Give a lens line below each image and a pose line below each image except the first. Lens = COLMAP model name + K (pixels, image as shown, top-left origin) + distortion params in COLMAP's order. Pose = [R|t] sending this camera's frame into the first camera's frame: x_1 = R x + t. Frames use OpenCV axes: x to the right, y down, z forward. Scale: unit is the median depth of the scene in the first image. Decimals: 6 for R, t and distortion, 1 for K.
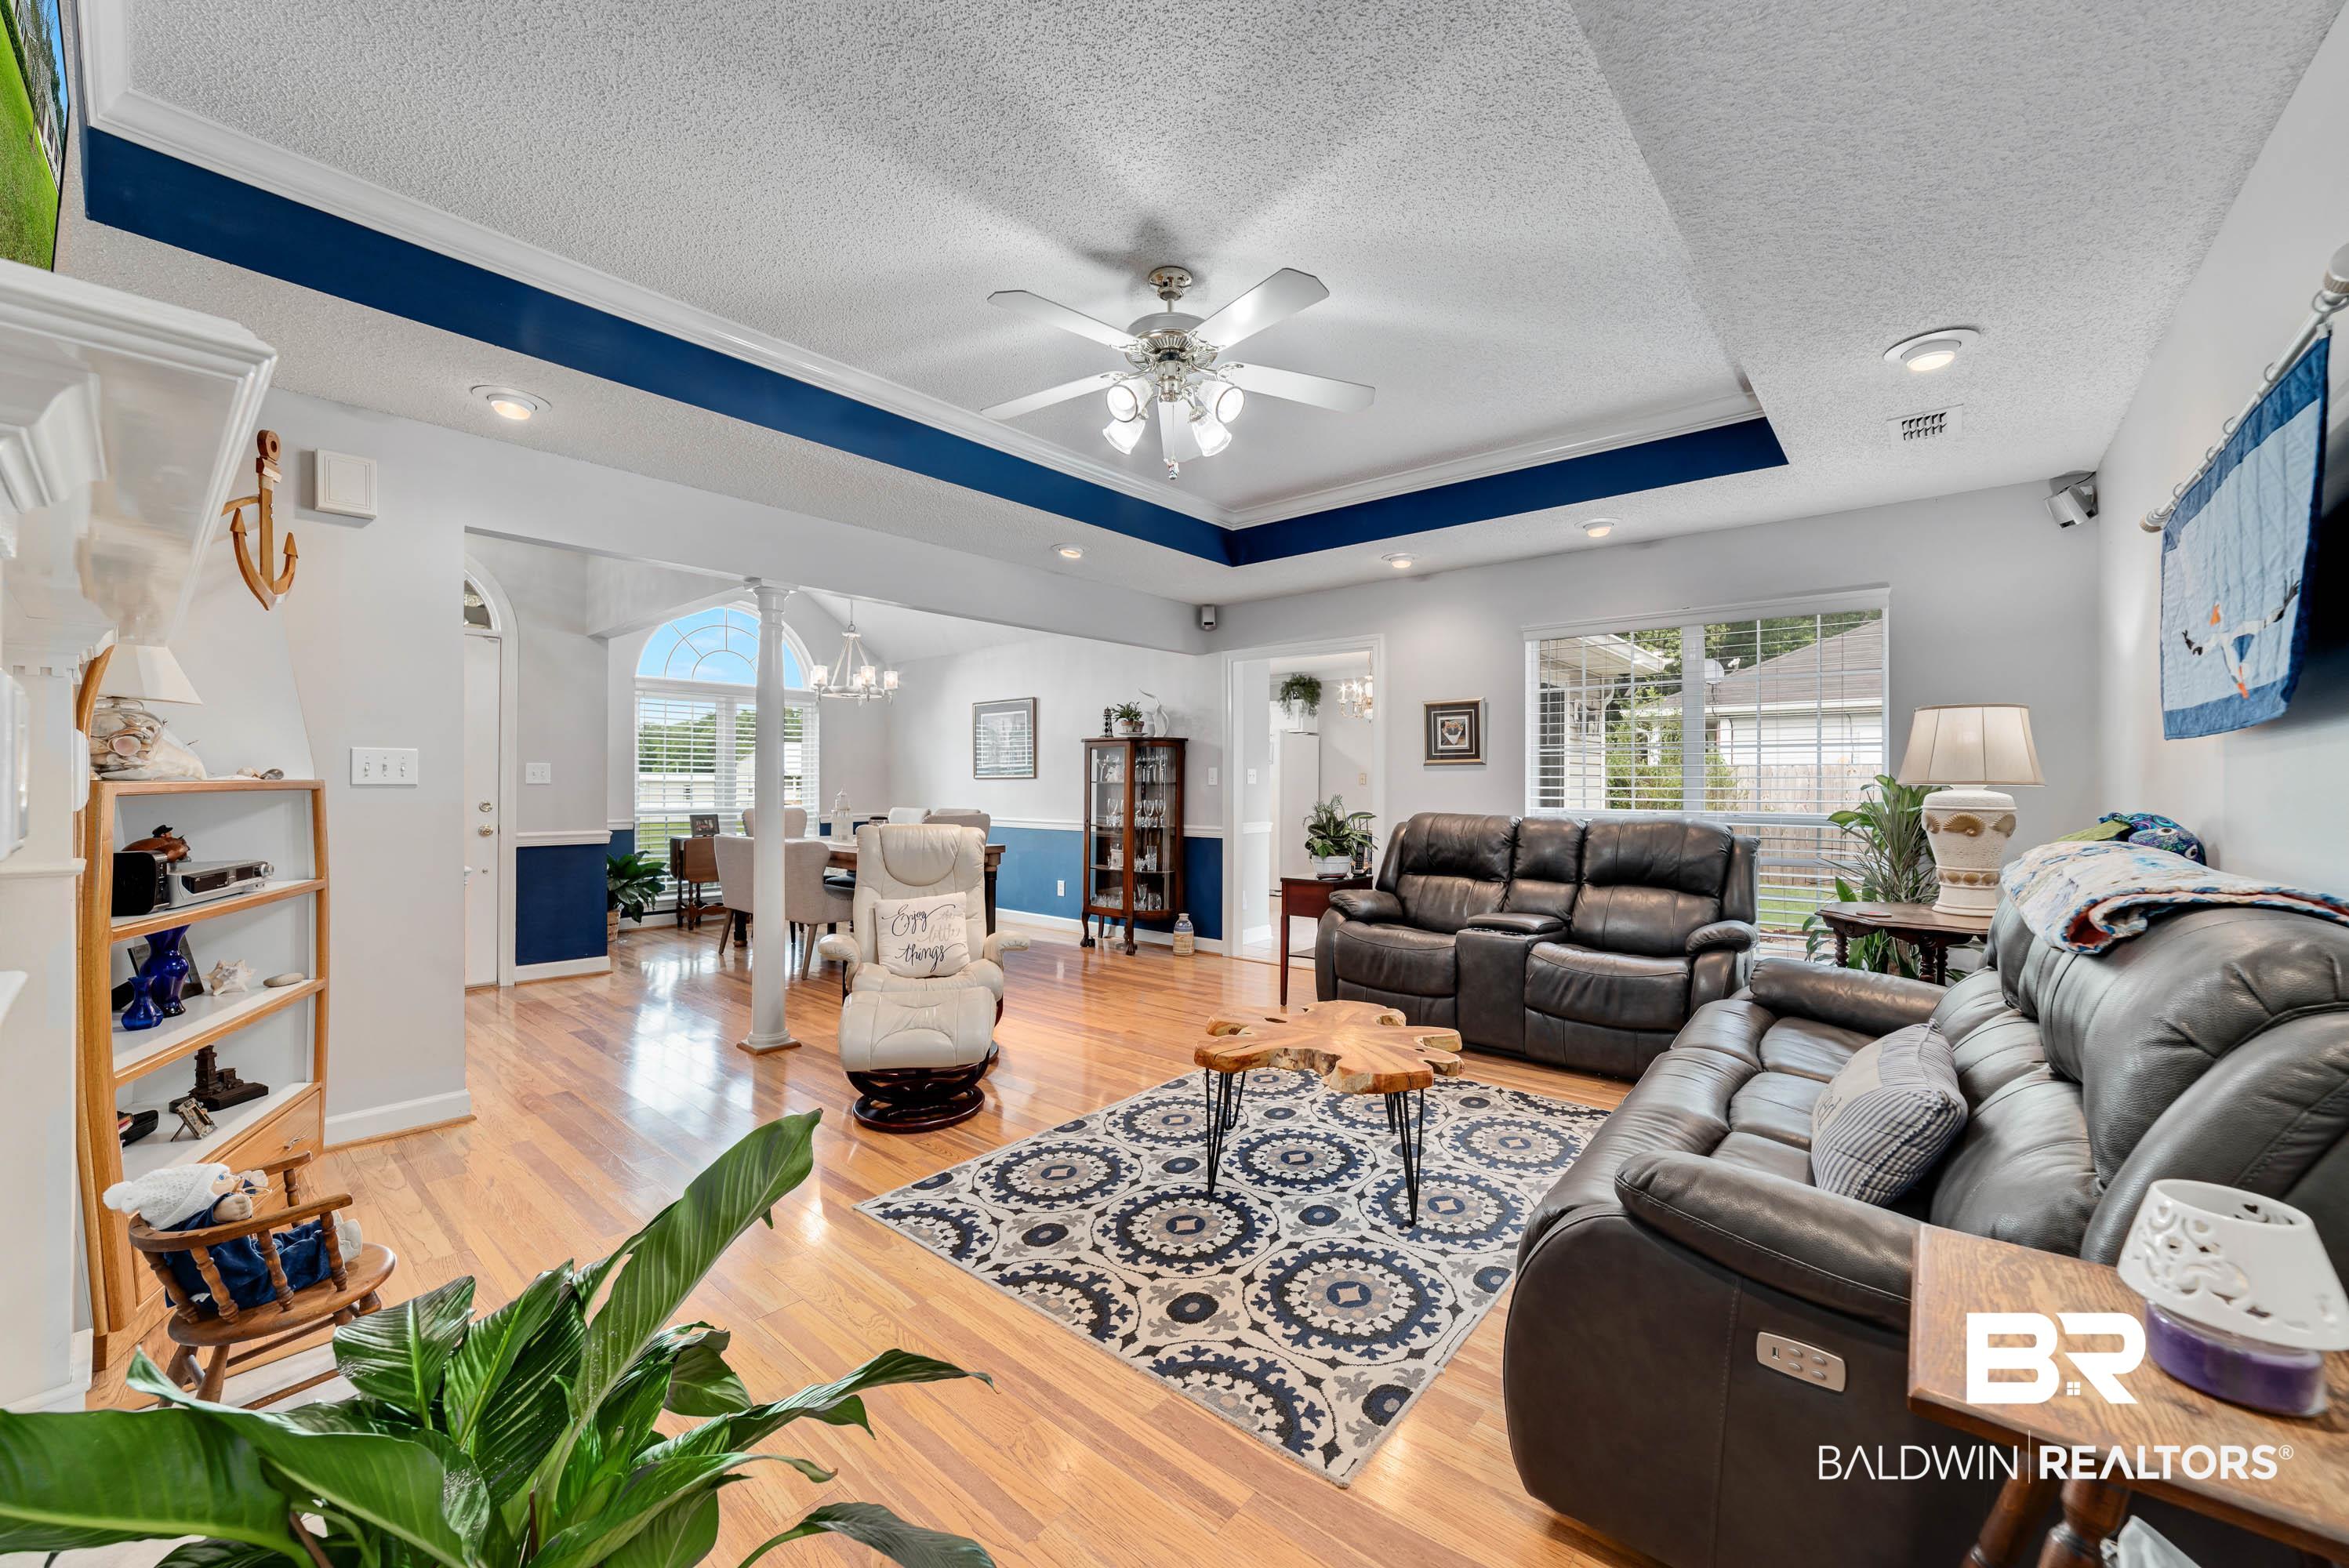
lens RADIAL K [[901.5, 0, 1174.5], [0, 901.5, 784.0], [0, 0, 1]] dist [-0.030120, 0.012415]
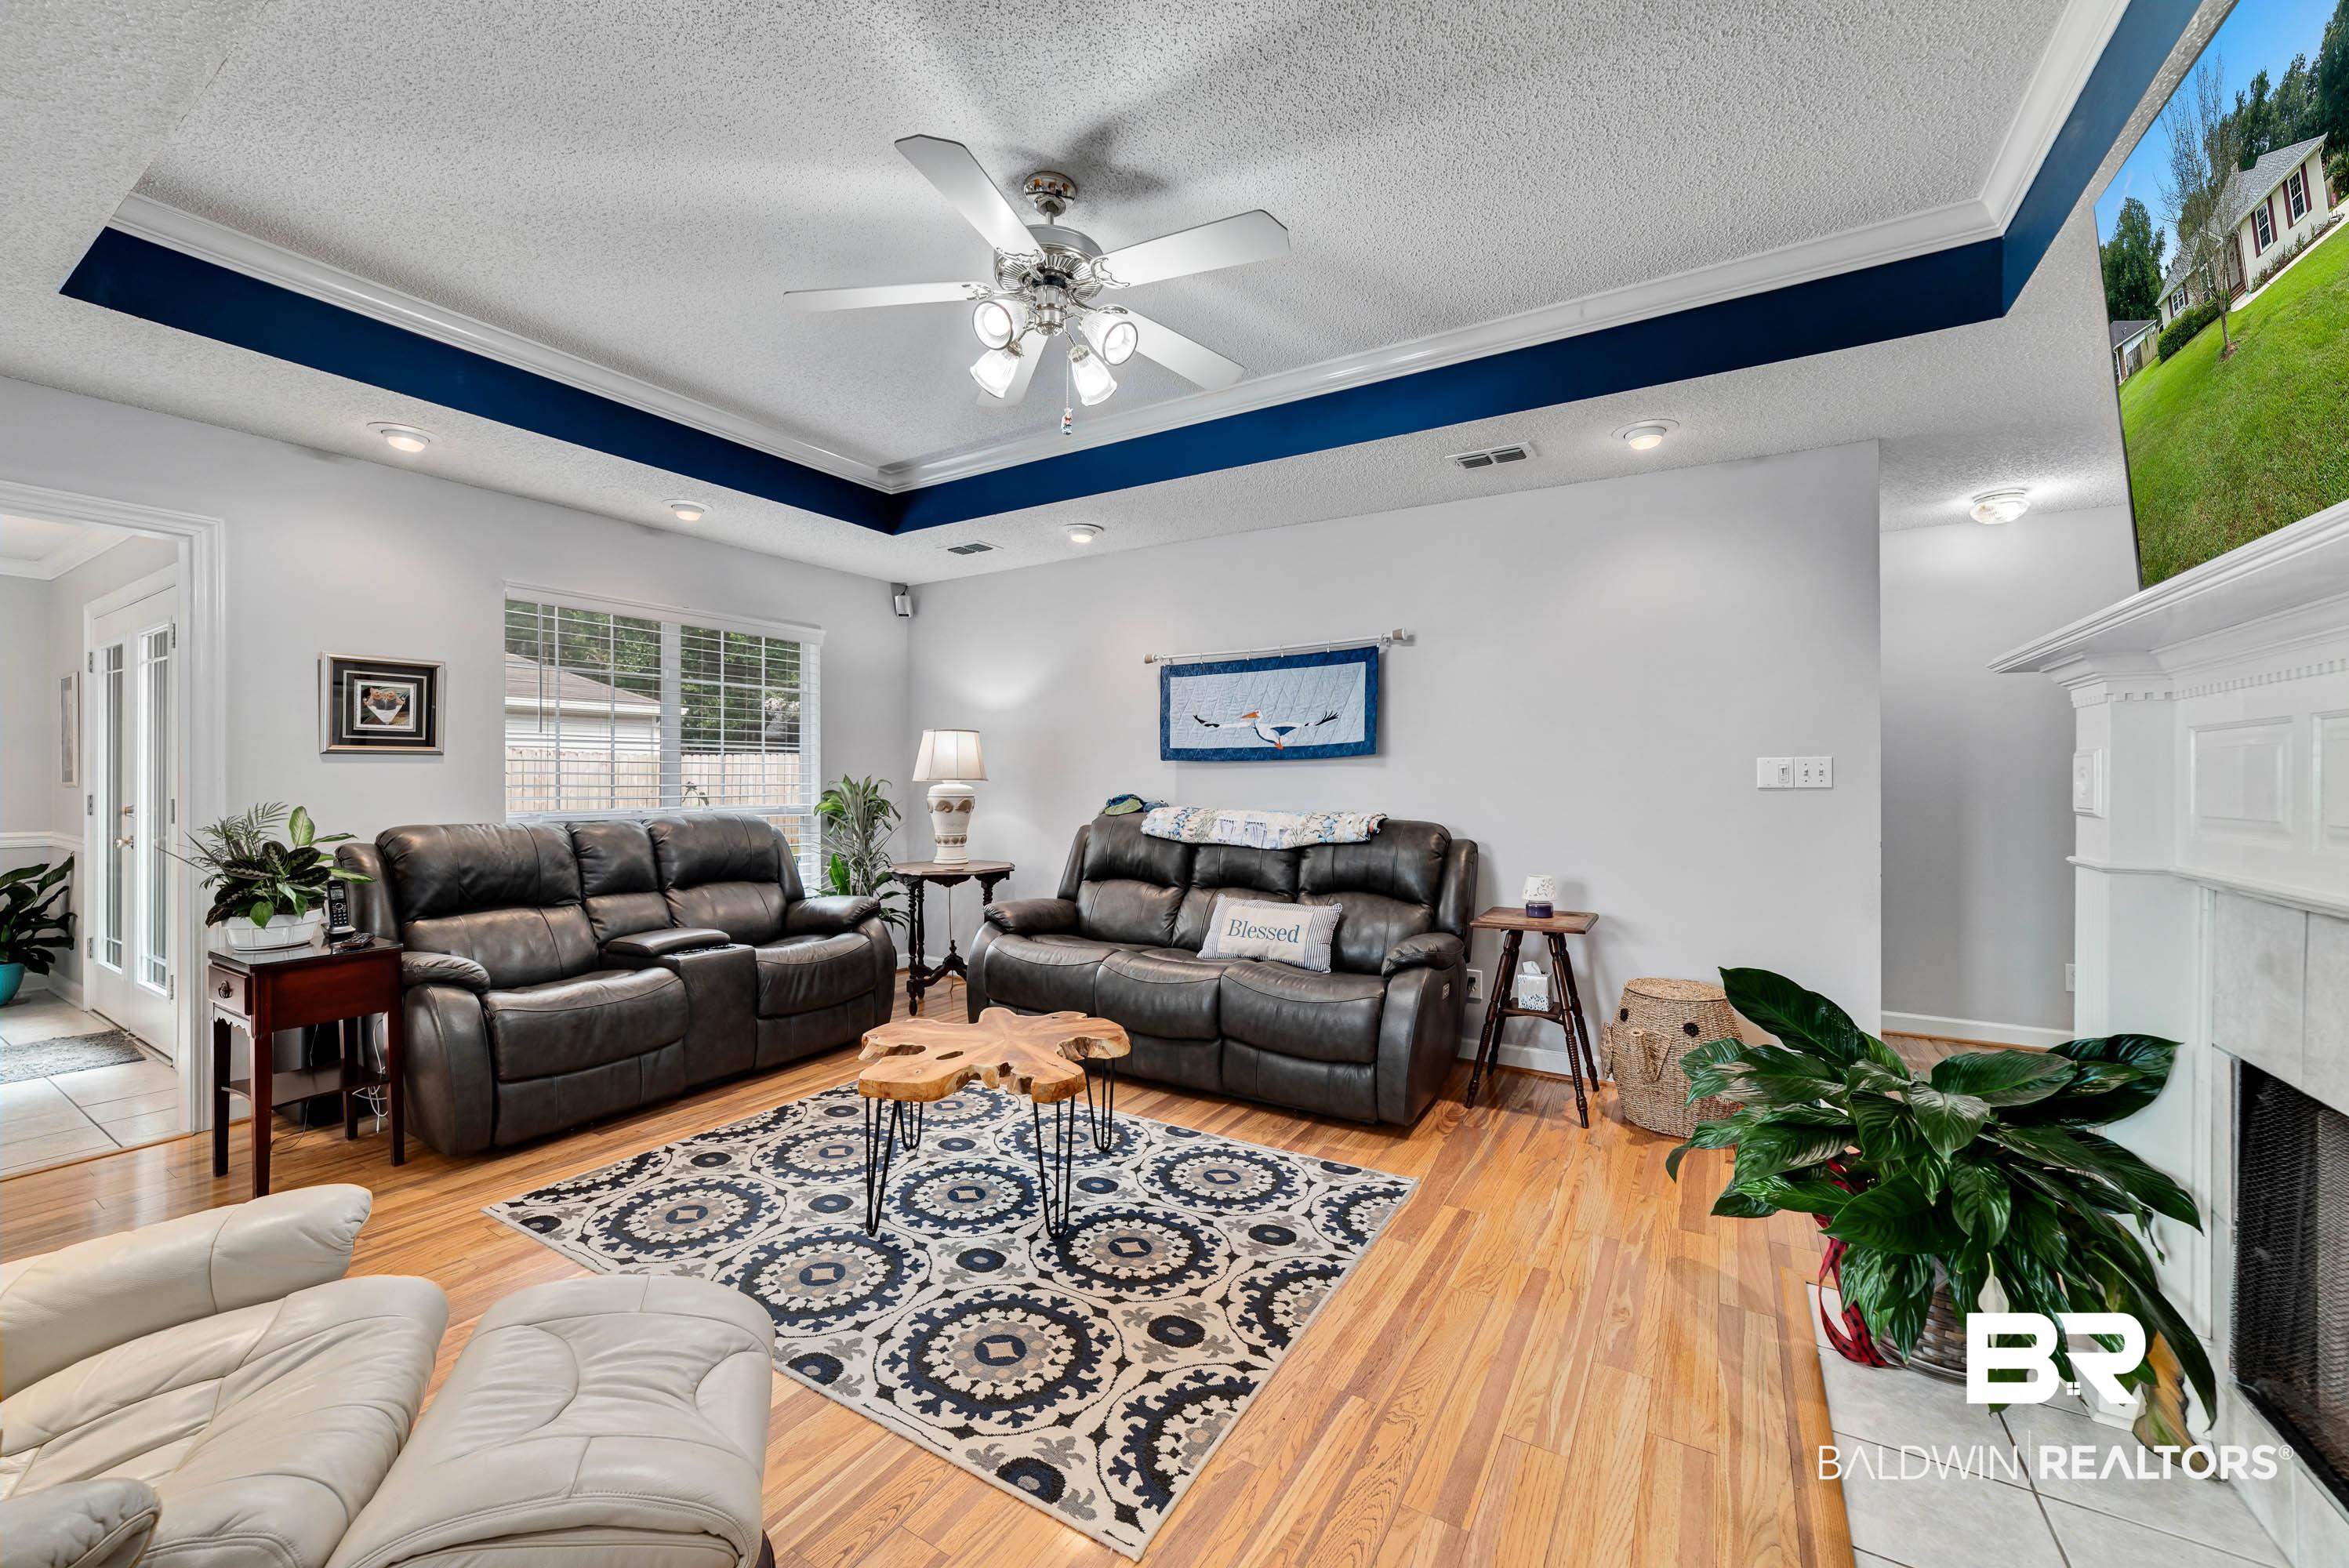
lens RADIAL K [[901.5, 0, 1174.5], [0, 901.5, 784.0], [0, 0, 1]] dist [-0.030120, 0.012415]
pose [[-0.154234, -0.011607, 0.987966, -0.924618], [-0.000279, 0.999931, 0.011704, -0.013225], [-0.988034, 0.001530, -0.154227, 1.090090]]
